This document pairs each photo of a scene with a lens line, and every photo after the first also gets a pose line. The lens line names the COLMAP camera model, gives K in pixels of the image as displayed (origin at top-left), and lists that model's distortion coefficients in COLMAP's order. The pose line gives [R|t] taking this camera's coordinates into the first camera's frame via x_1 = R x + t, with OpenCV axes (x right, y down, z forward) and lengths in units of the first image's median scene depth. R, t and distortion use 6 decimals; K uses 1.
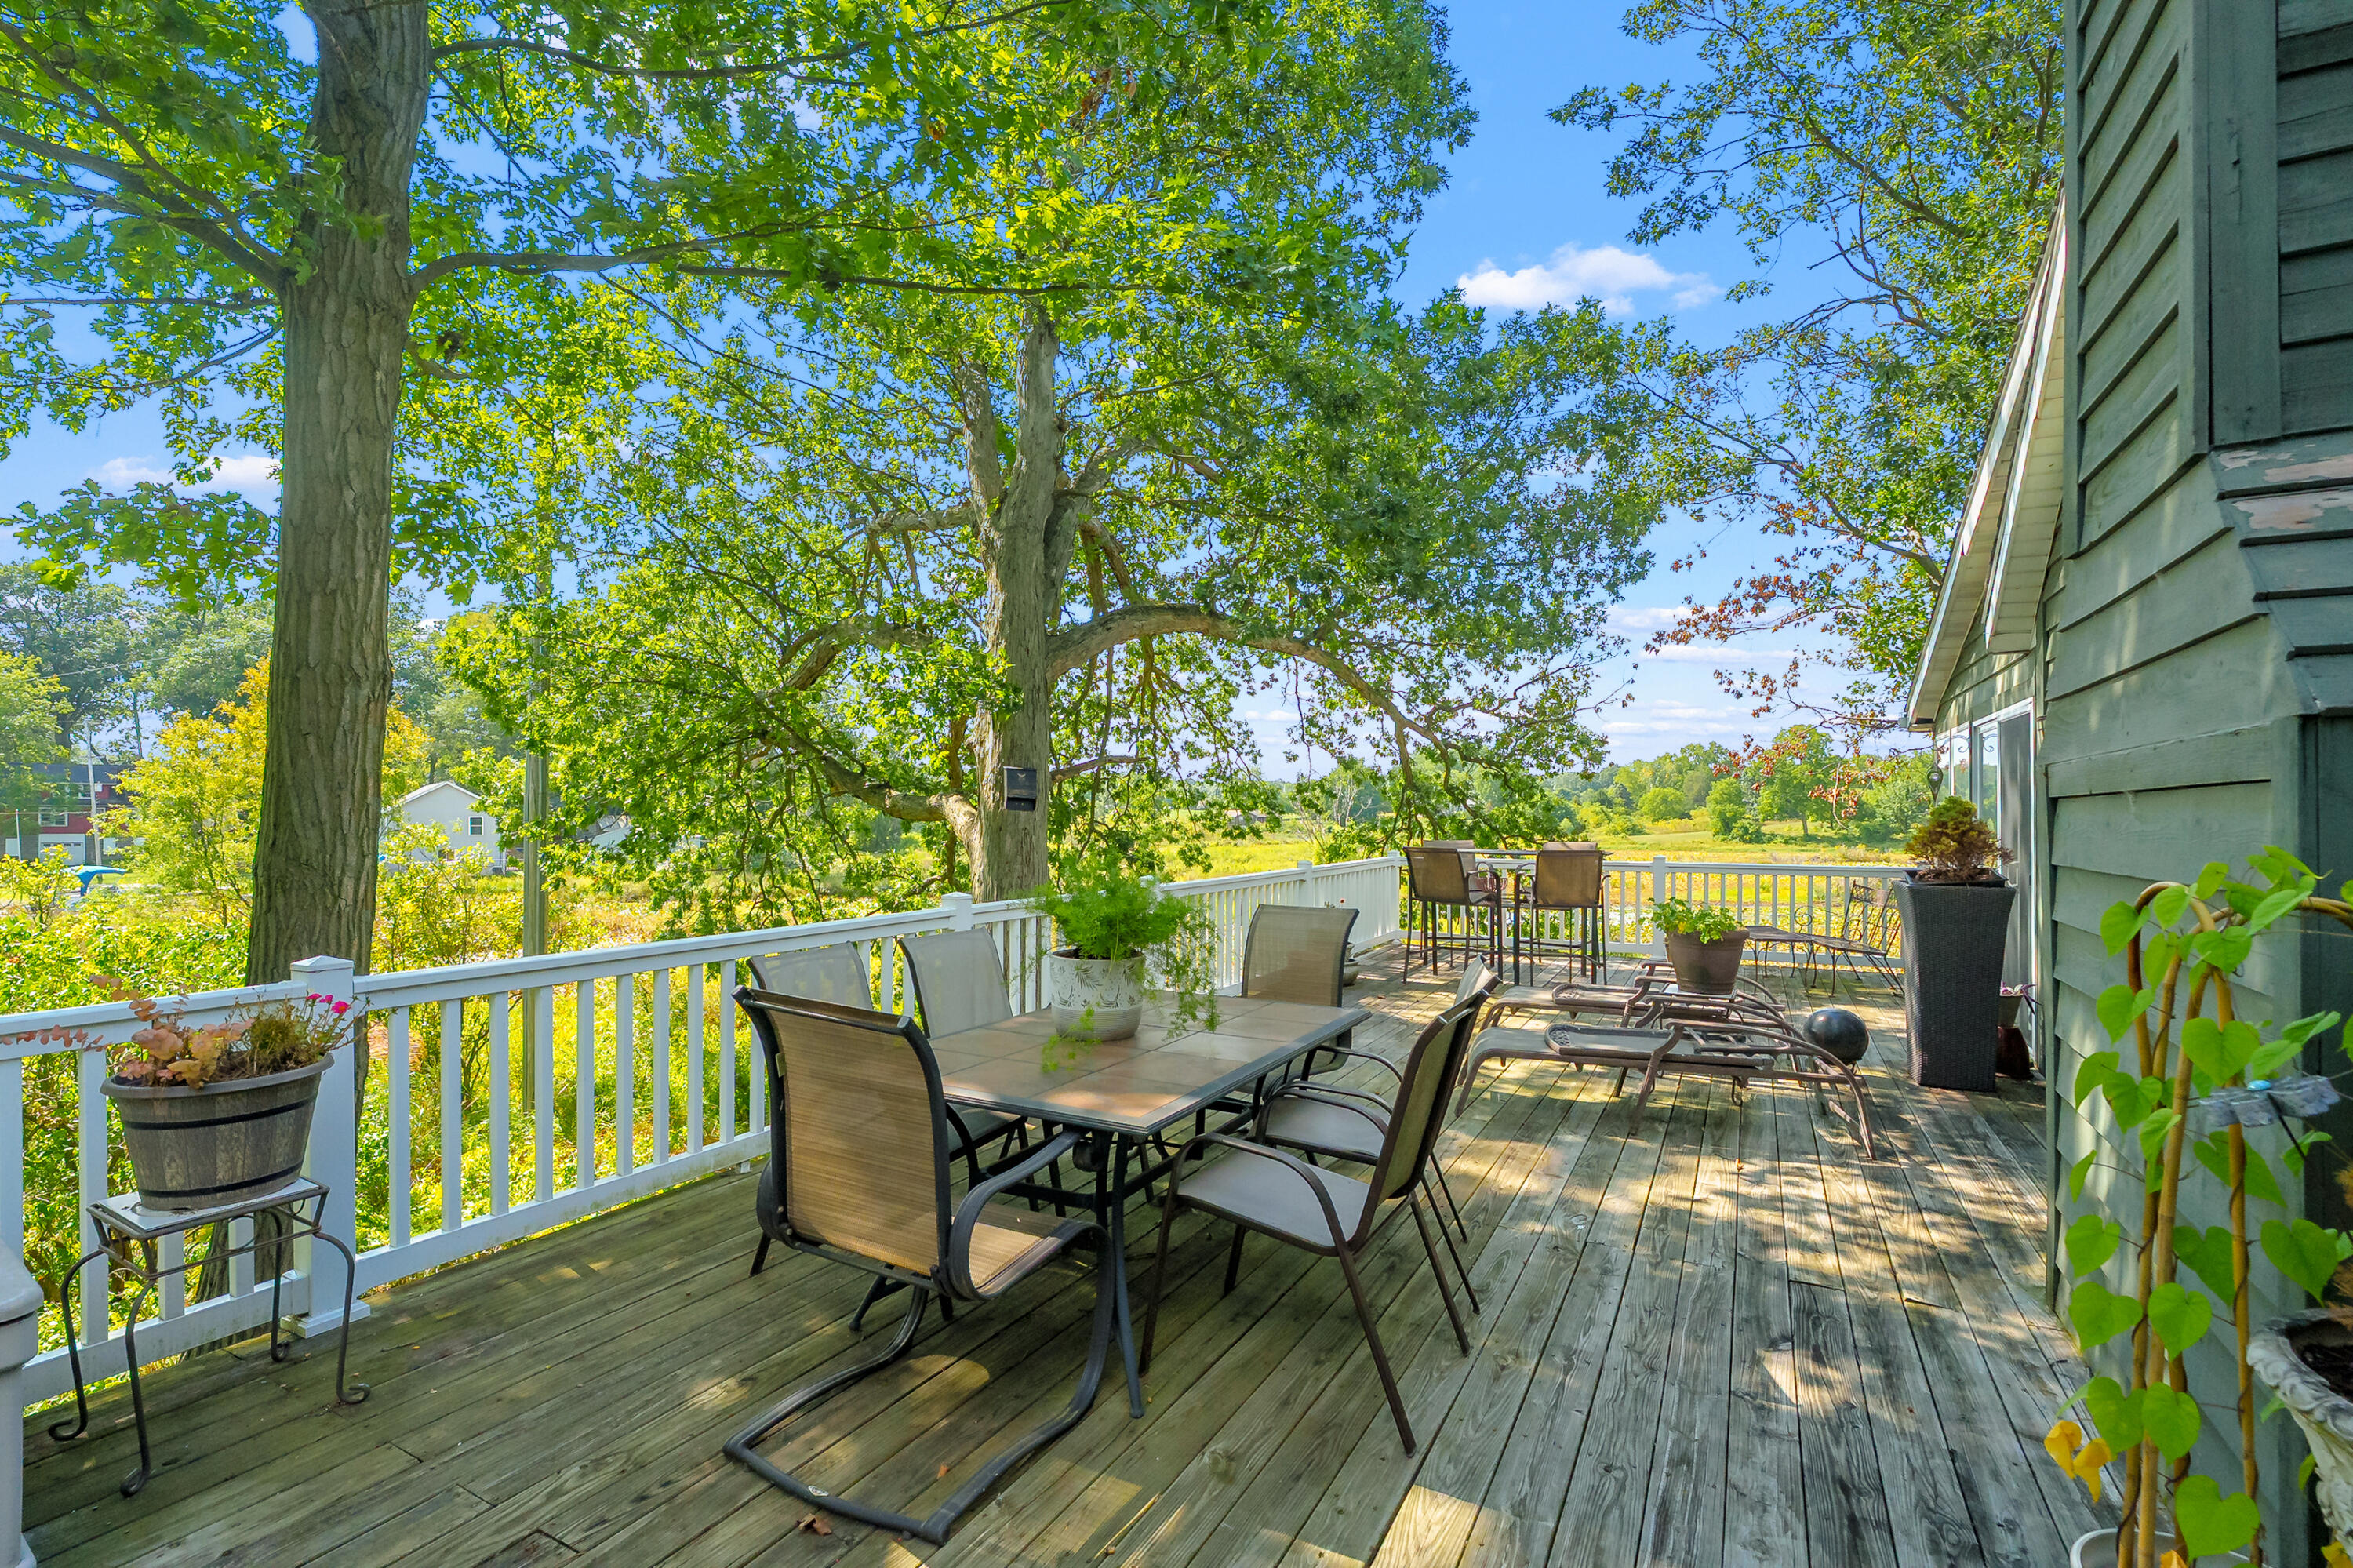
lens RADIAL K [[1089.5, 0, 1193.2], [0, 1089.5, 790.6], [0, 0, 1]] dist [-0.001798, -0.000817]
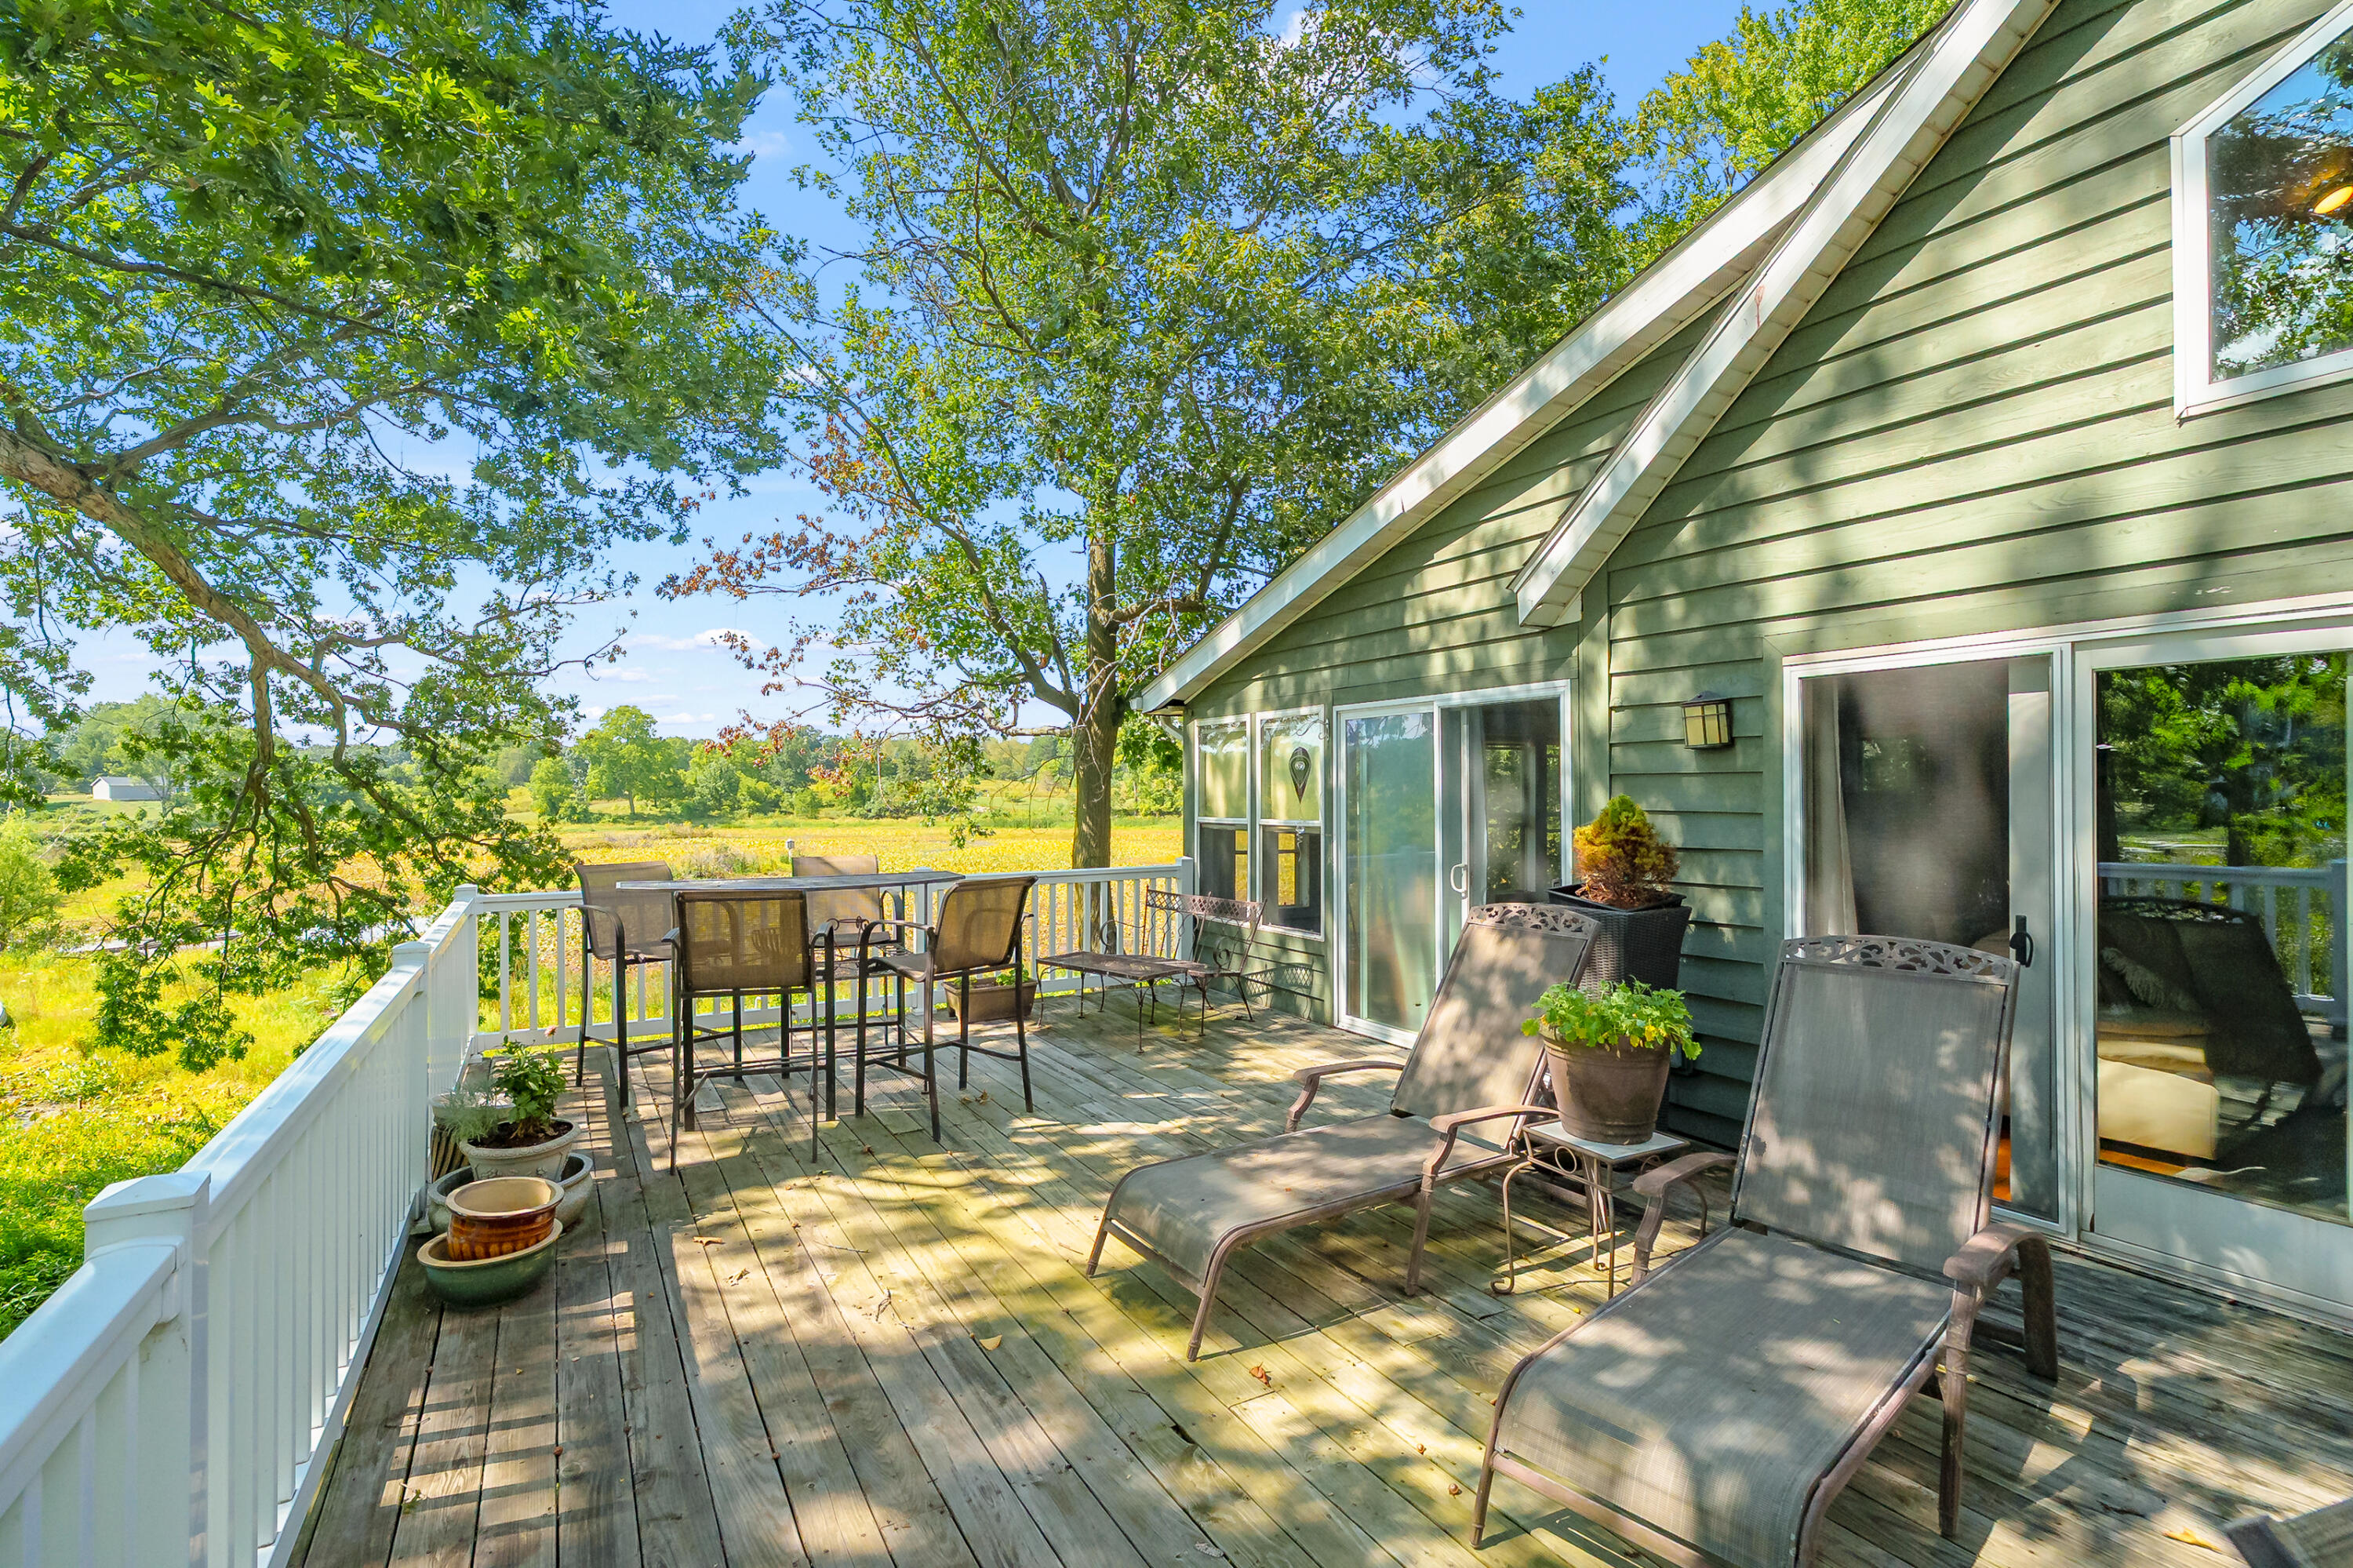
lens RADIAL K [[1060.2, 0, 1180.0], [0, 1060.2, 794.7], [0, 0, 1]] dist [-0.005478, 0.000174]
pose [[0.537409, -0.004857, 0.843308, -0.030753], [-0.014730, 0.999777, 0.015146, -0.000492], [-0.843193, -0.020561, 0.537217, 0.201946]]
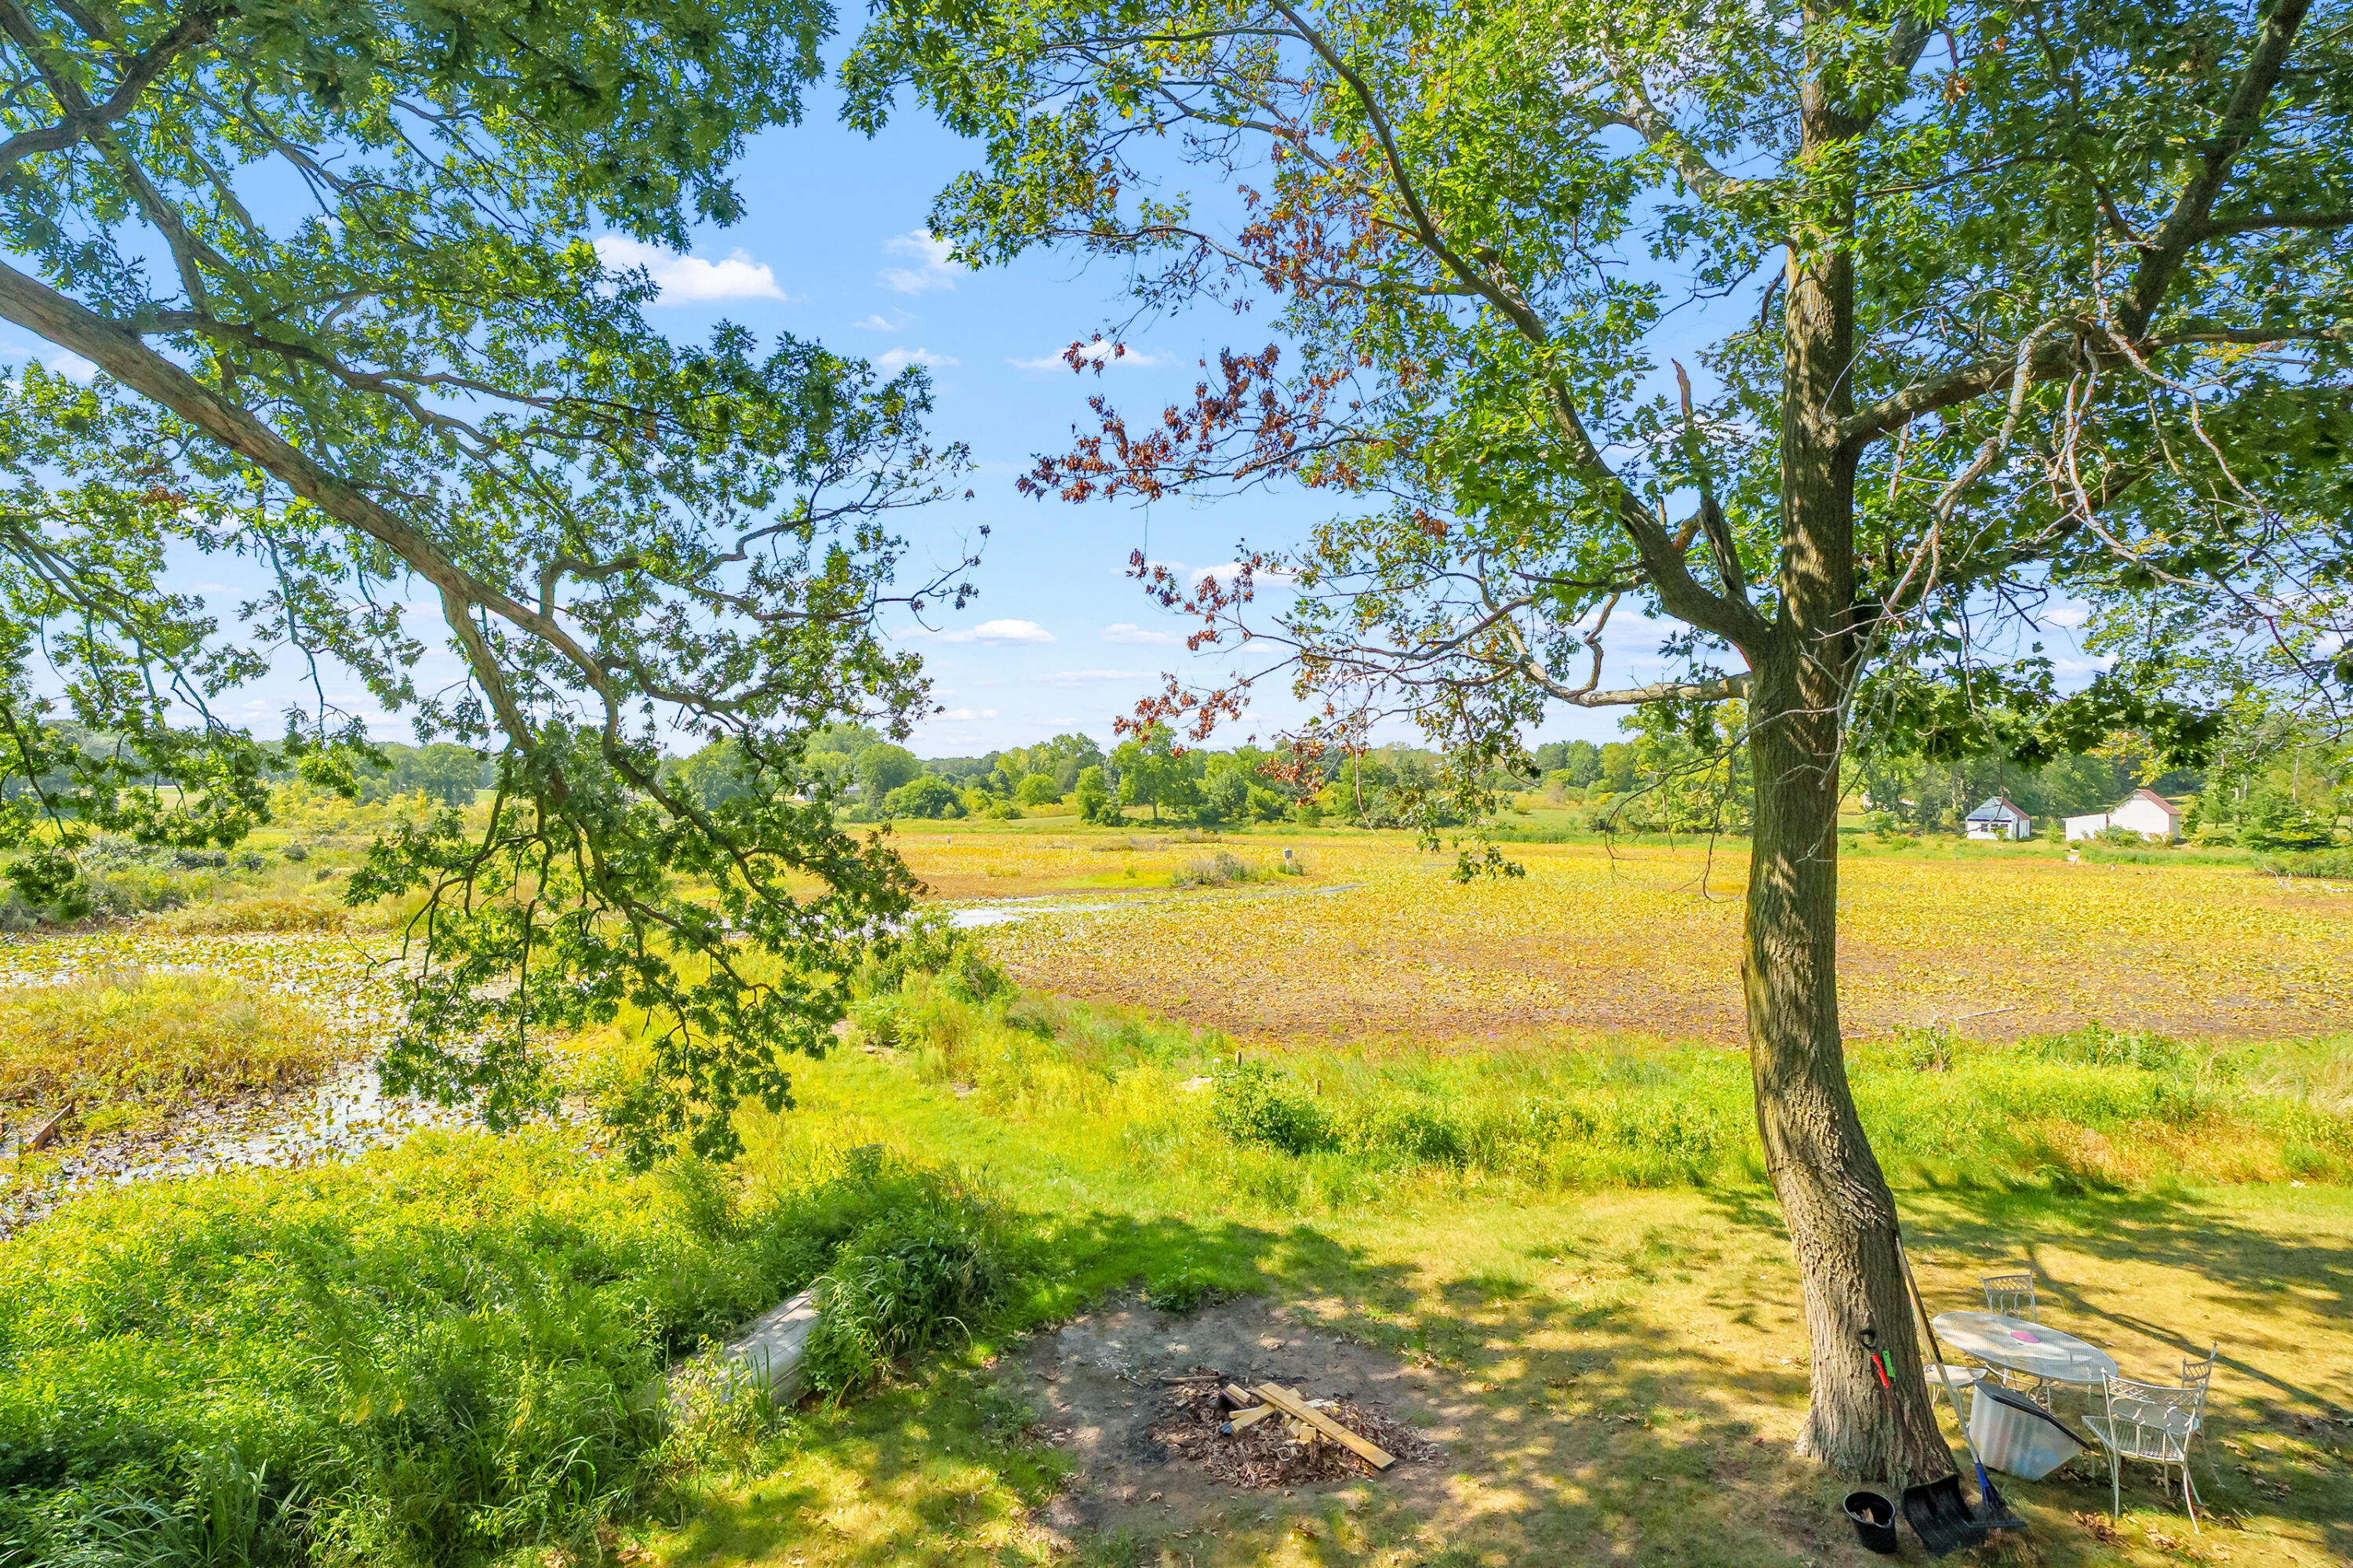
lens RADIAL K [[1060.2, 0, 1180.0], [0, 1060.2, 794.7], [0, 0, 1]] dist [-0.005478, 0.000174]
pose [[0.857259, 0.010456, 0.514779, 0.181501], [-0.020320, 0.999702, 0.013533, 0.005378], [-0.514484, -0.022061, 0.857216, 0.428841]]
